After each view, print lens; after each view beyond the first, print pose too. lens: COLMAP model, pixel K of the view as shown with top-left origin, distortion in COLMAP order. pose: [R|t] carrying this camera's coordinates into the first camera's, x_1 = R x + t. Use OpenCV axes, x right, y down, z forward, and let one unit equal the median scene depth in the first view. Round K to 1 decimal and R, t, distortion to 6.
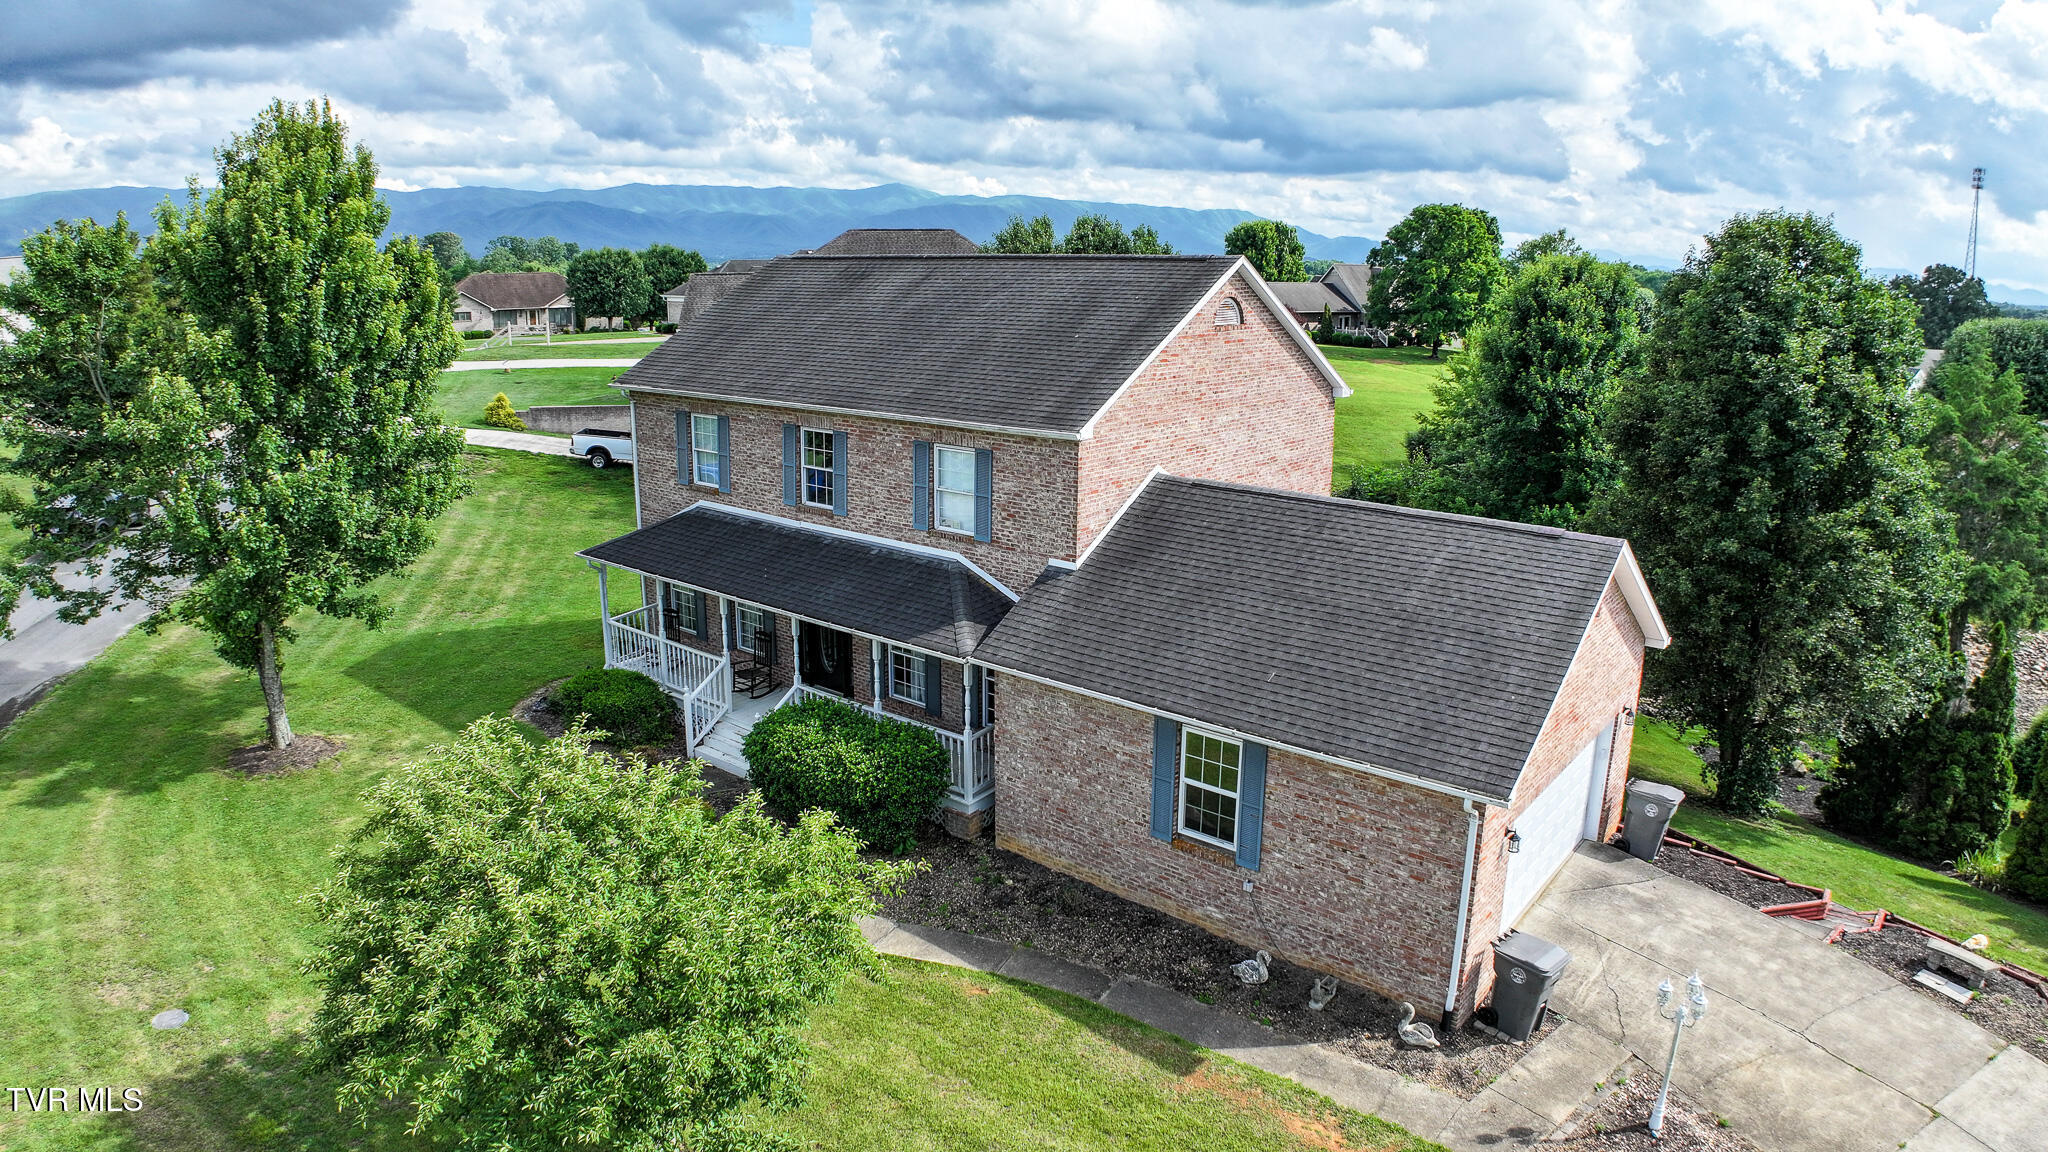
lens RADIAL K [[1273.0, 0, 1032.5], [0, 1273.0, 564.7], [0, 0, 1]] dist [-0.175651, 0.026704]
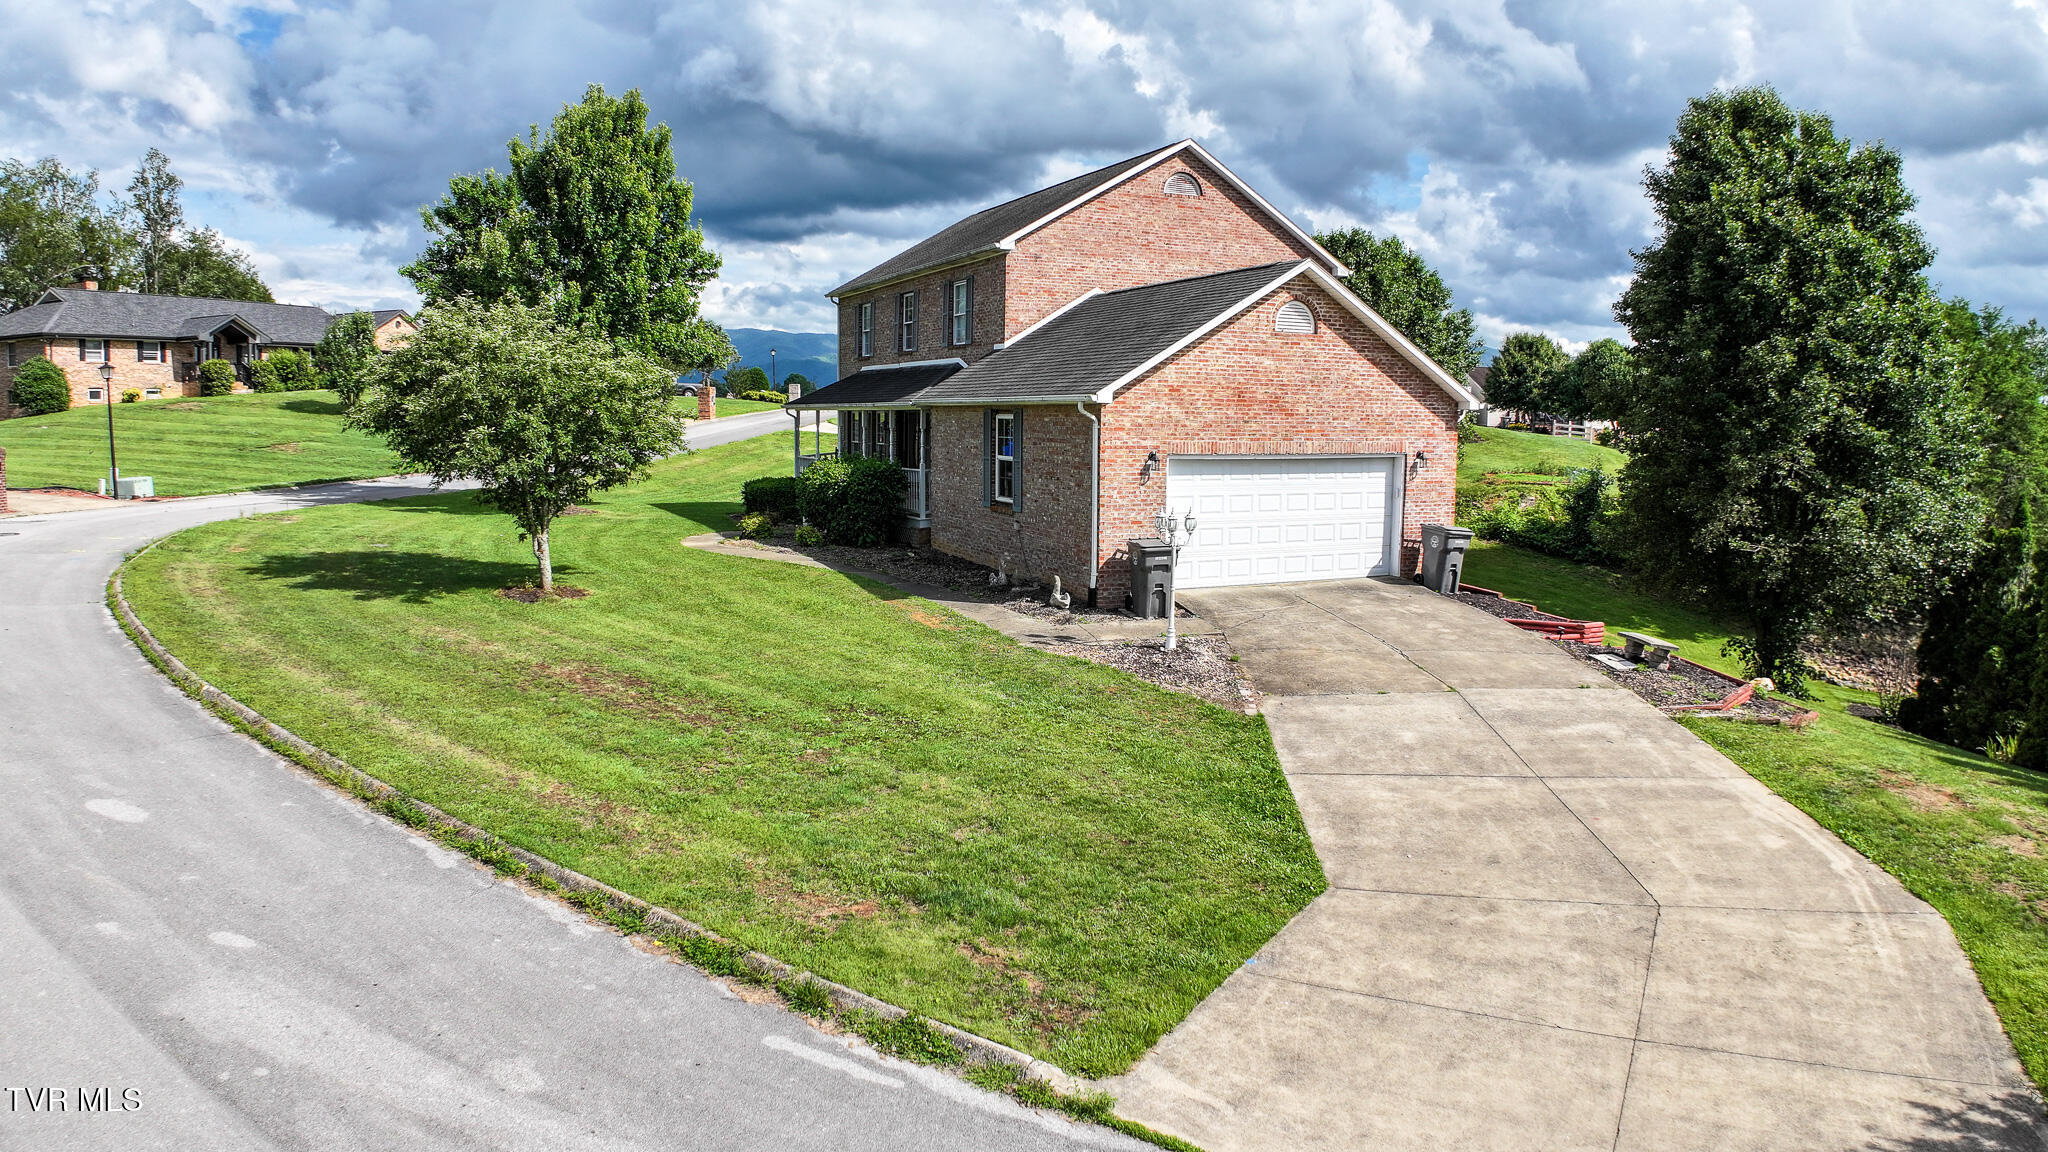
lens RADIAL K [[1273.0, 0, 1032.5], [0, 1273.0, 564.7], [0, 0, 1]] dist [-0.175651, 0.026704]
pose [[0.905773, 0.048974, -0.420925, 0.599835], [-0.098855, 0.990314, -0.097501, 0.338384], [0.412072, 0.129924, 0.901840, -0.168559]]
